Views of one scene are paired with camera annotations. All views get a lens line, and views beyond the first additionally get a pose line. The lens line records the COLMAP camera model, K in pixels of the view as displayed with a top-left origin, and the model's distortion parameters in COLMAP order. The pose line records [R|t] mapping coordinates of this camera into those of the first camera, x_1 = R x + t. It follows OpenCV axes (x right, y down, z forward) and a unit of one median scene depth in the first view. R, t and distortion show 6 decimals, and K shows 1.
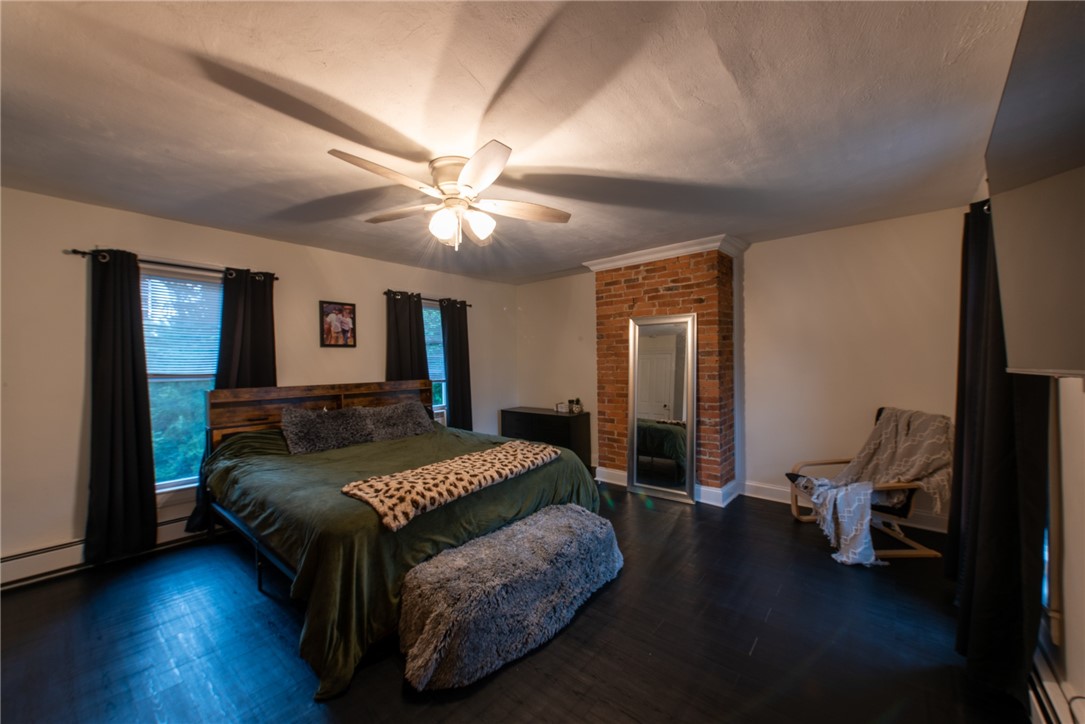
lens RADIAL K [[410.5, 0, 543.8], [0, 410.5, 365.1], [0, 0, 1]] dist [-0.000549, -0.000194]
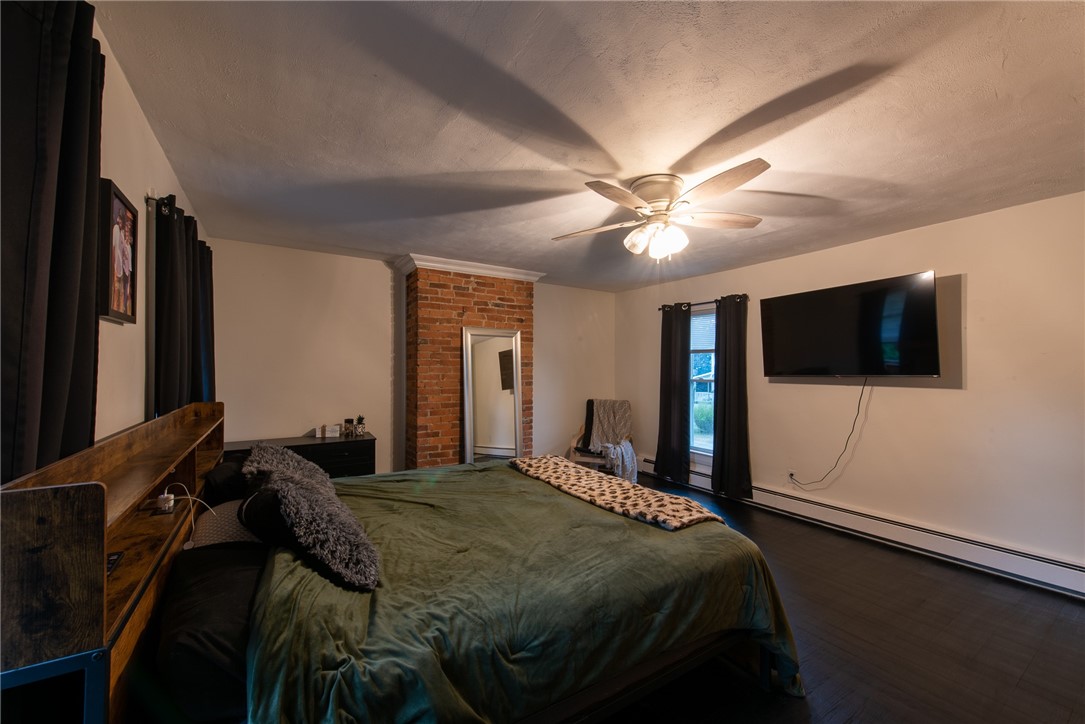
lens RADIAL K [[423.0, 0, 545.1], [0, 423.0, 365.6], [0, 0, 1]] dist [0.009337, -0.000422]
pose [[0.304215, 0.021220, 0.952367, -0.743405], [-0.001667, 0.999762, -0.021743, 0.002408], [-0.952602, 0.005027, 0.304178, 0.532810]]
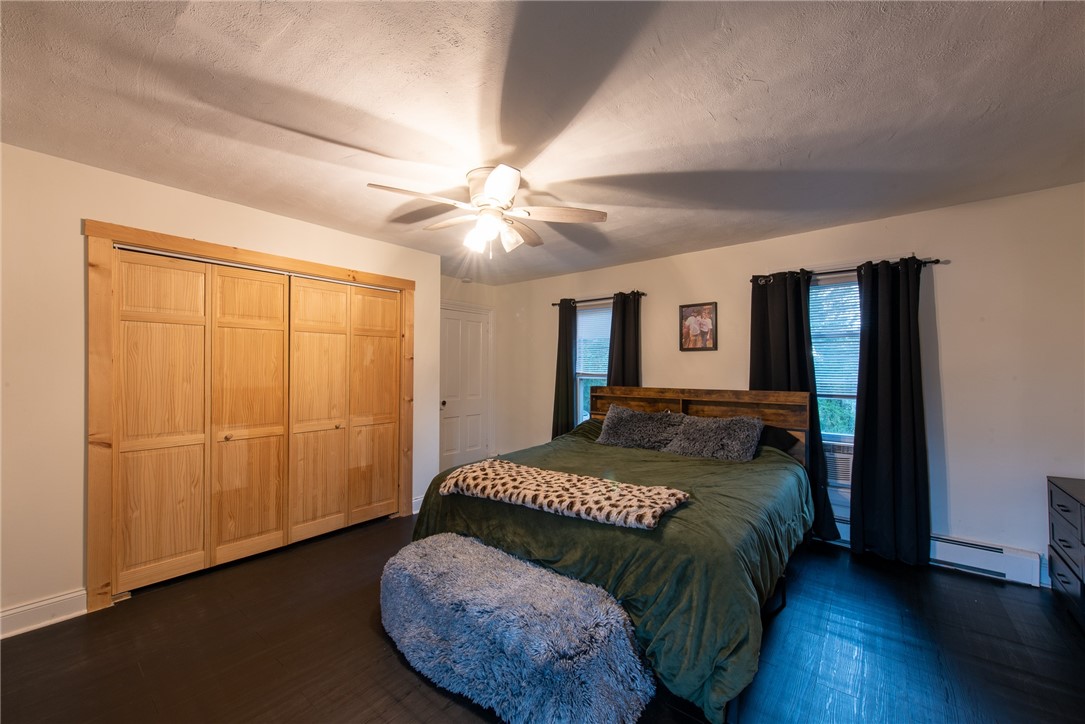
lens RADIAL K [[423.0, 0, 545.1], [0, 423.0, 365.6], [0, 0, 1]] dist [0.009337, -0.000422]
pose [[0.008521, 0.004109, -0.999955, 0.482656], [-0.009694, 0.999945, 0.004027, -0.009089], [0.999917, 0.009659, 0.008560, 0.636988]]
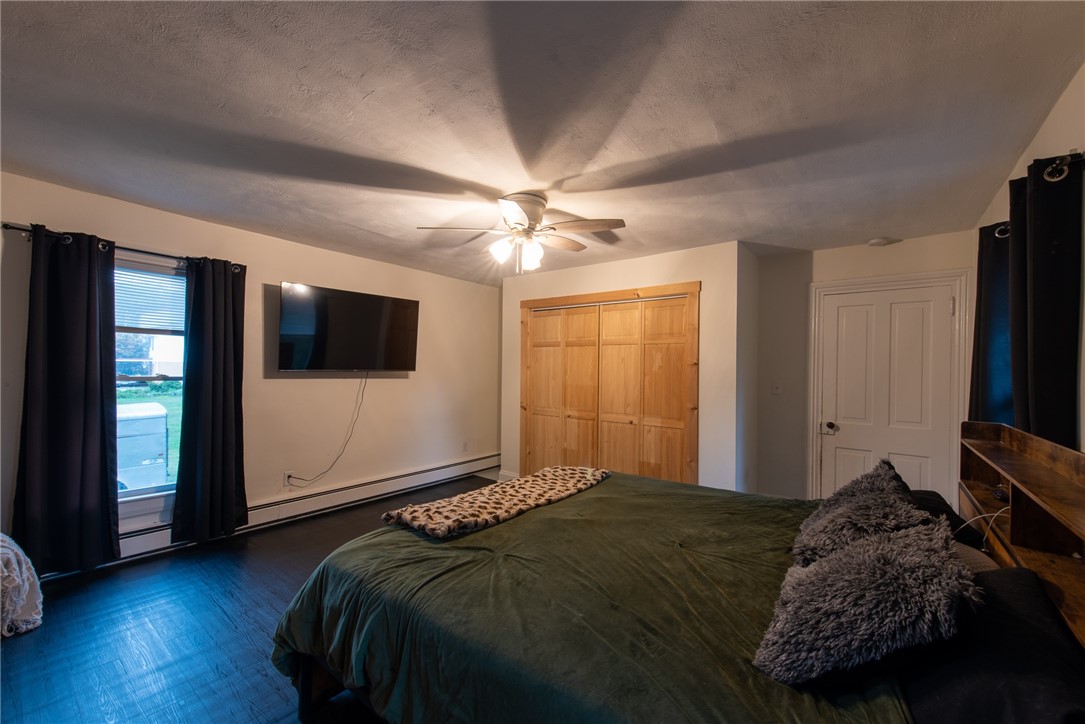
lens RADIAL K [[423.0, 0, 545.1], [0, 423.0, 365.6], [0, 0, 1]] dist [0.009337, -0.000422]
pose [[-0.999381, -0.010212, -0.033679, -0.133277], [-0.010108, 0.999944, -0.003263, -0.009242], [0.033710, -0.002921, -0.999427, 1.239631]]
